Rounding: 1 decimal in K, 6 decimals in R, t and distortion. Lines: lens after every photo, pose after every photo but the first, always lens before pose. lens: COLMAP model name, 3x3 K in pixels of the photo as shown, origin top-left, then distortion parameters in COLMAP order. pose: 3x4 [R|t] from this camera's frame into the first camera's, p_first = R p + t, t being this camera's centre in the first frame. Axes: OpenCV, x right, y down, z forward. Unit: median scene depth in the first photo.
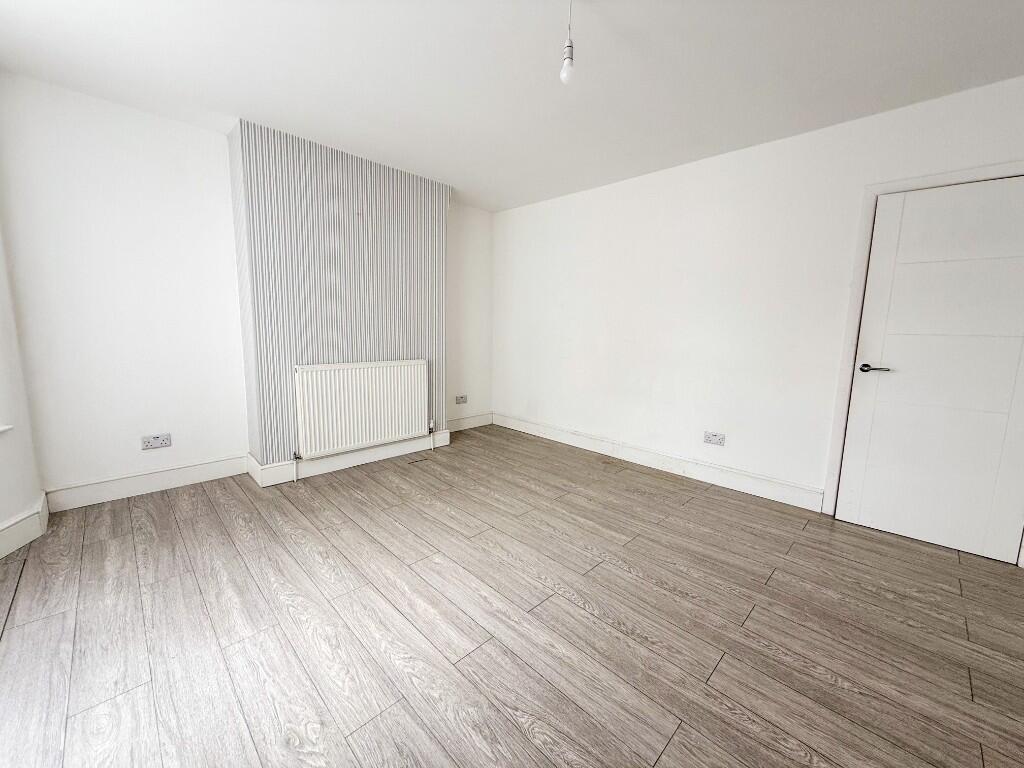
lens RADIAL K [[407.7, 0, 512.7], [0, 407.7, 383.8], [0, 0, 1]] dist [0.000365, 0.000252]
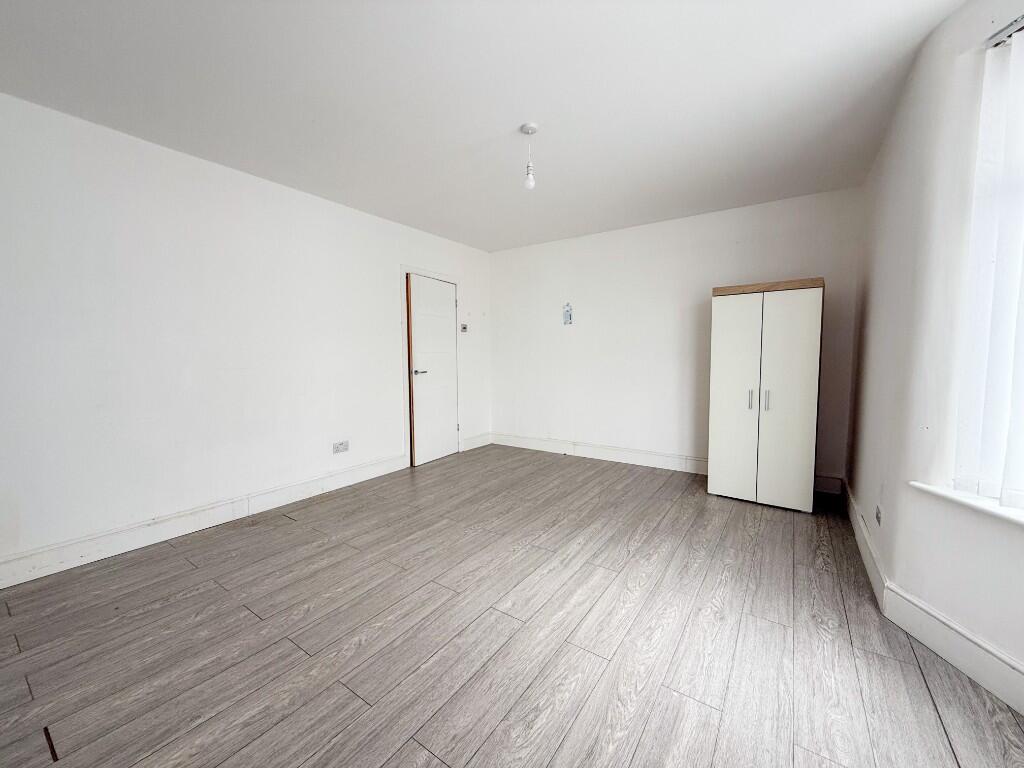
lens RADIAL K [[407.7, 0, 512.7], [0, 407.7, 383.3], [0, 0, 1]] dist [0.000365, 0.000252]
pose [[-0.186035, -0.090882, 0.978331, -0.982321], [0.137498, 0.983507, 0.117509, -0.151706], [-0.972875, 0.156380, -0.170471, 1.015976]]
